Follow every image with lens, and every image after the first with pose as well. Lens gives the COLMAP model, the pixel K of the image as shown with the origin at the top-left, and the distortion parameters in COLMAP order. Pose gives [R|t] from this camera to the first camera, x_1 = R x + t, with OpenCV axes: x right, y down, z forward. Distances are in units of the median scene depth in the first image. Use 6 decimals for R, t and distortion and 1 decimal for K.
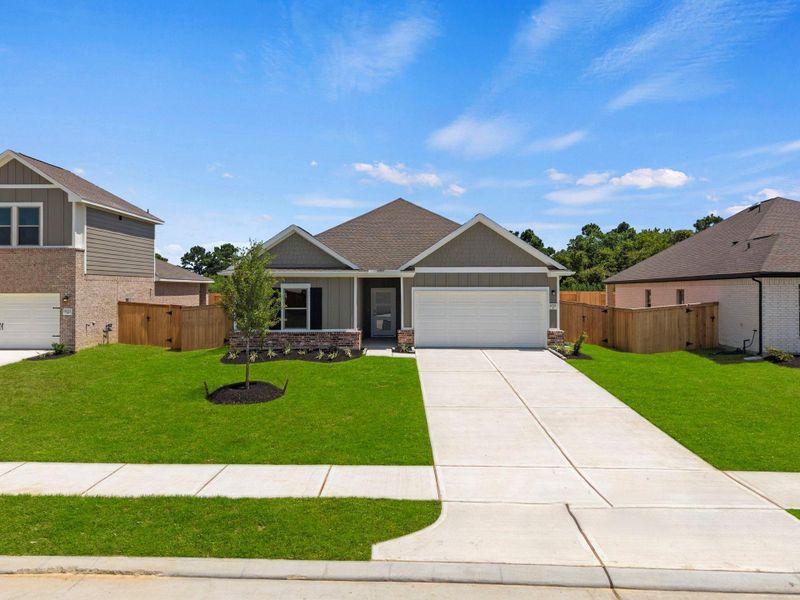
lens RADIAL K [[569.4, 0, 400.0], [0, 569.4, 300.0], [0, 0, 1]] dist [0.003233, -0.001694]
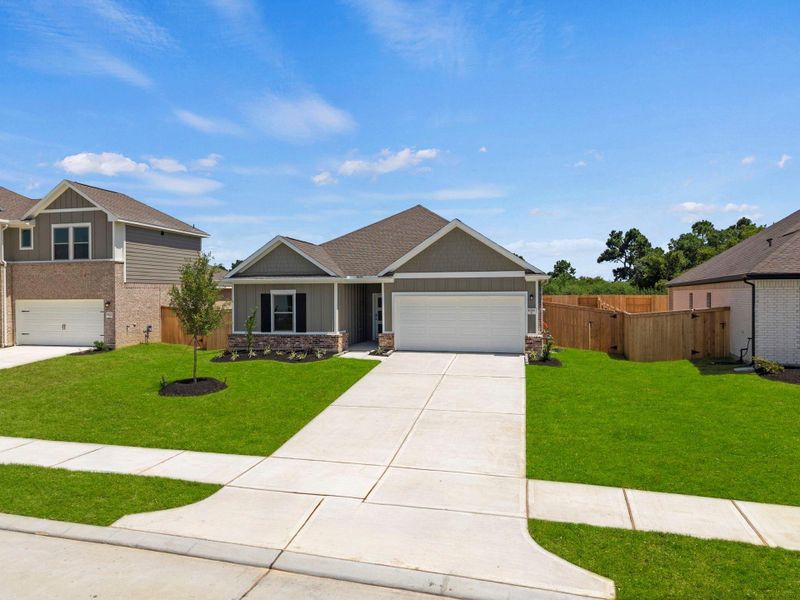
lens RADIAL K [[569.4, 0, 400.0], [0, 569.4, 300.0], [0, 0, 1]] dist [0.003233, -0.001694]
pose [[0.972635, -0.002496, -0.232326, 0.276238], [0.000912, 0.999976, -0.006926, -0.001454], [0.232337, 0.006524, 0.972613, -0.004060]]
